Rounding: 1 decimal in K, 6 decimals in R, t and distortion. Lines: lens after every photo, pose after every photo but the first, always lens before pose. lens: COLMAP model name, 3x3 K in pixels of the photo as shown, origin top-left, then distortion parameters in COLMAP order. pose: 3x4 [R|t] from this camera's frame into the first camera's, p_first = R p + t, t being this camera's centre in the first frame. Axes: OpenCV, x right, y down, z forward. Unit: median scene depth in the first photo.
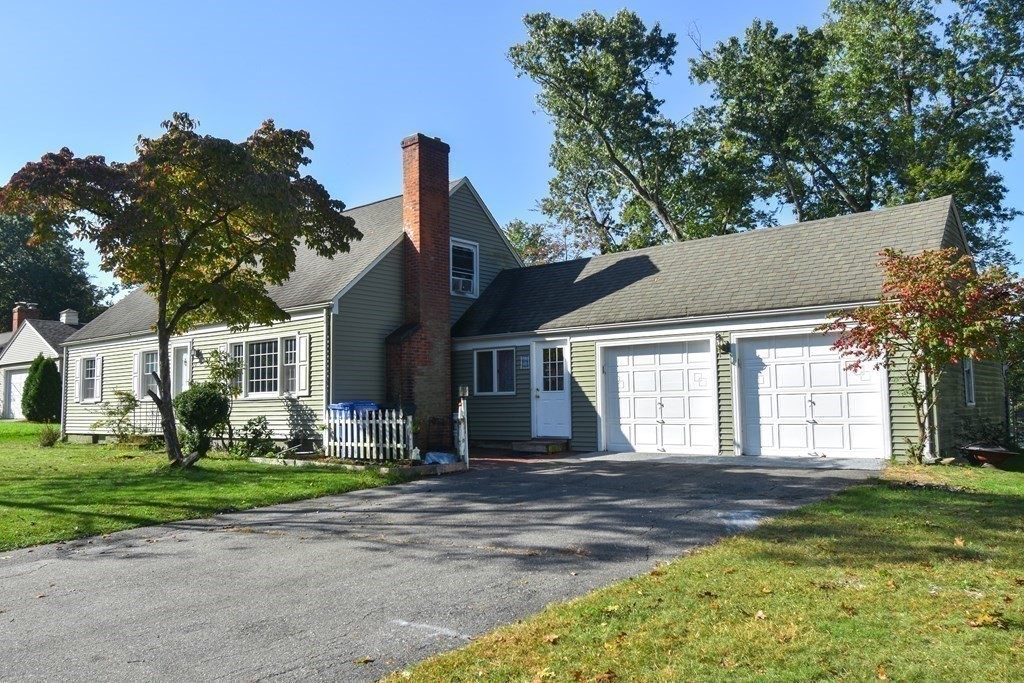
lens RADIAL K [[772.8, 0, 513.6], [0, 772.8, 347.1], [0, 0, 1]] dist [-0.005232, -0.005221]
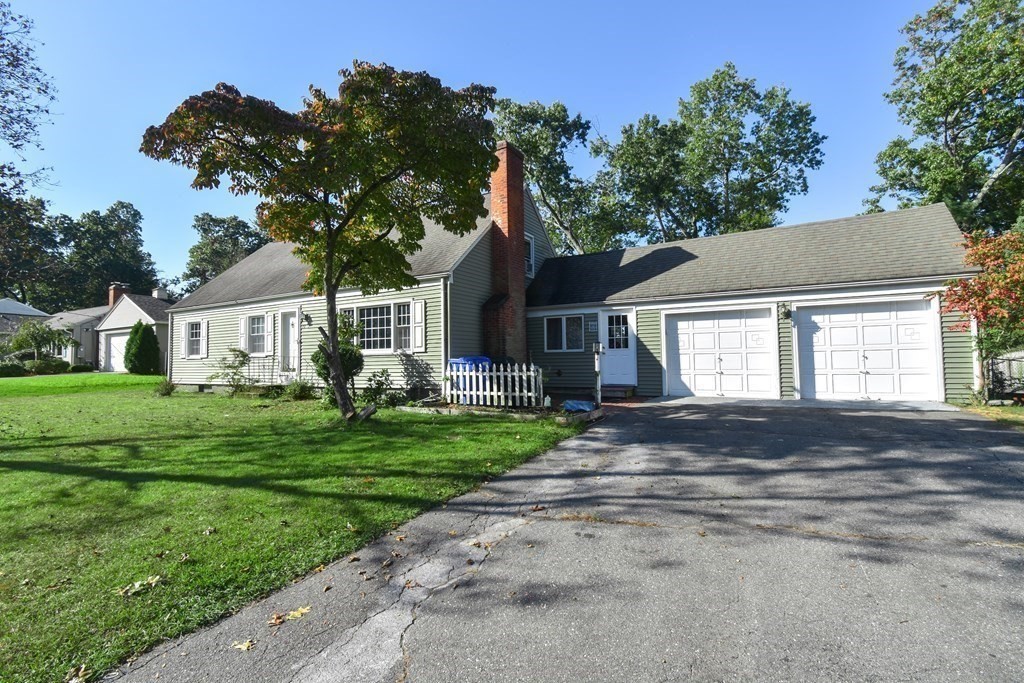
lens RADIAL K [[457.3, 0, 512.0], [0, 457.3, 341.5], [0, 0, 1]] dist [0.018058, -0.026635]
pose [[0.985663, 0.006362, 0.168609, -0.255904], [-0.011745, 0.999452, 0.030946, 0.023921], [-0.168319, -0.032483, 0.985197, 0.288572]]
